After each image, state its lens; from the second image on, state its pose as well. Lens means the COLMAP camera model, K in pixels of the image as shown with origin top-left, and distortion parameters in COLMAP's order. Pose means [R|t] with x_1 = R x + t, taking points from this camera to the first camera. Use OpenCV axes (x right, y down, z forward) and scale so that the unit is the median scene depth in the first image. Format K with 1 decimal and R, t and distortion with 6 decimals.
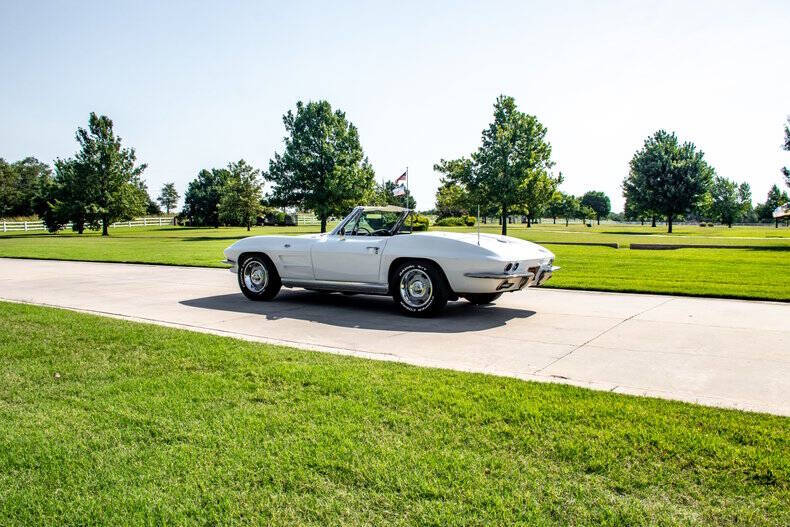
lens RADIAL K [[759.9, 0, 403.5], [0, 759.9, 276.4], [0, 0, 1]] dist [-0.093111, 0.000000]
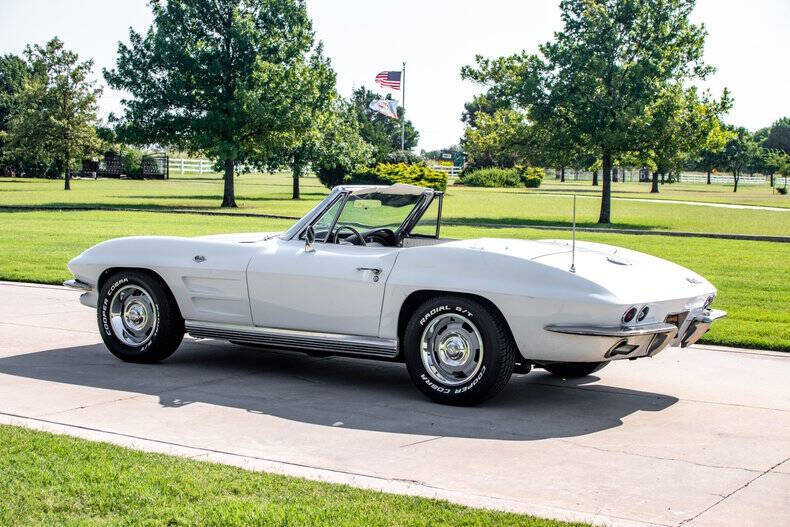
lens RADIAL K [[1652.7, 0, 406.5], [0, 1652.7, 265.5], [0, 0, 1]] dist [0.048636, 0.000000]
pose [[0.999643, 0.018353, 0.019409, -0.029581], [-0.018252, 0.999819, -0.005391, -0.027884], [-0.019505, 0.005035, 0.999797, -0.112913]]
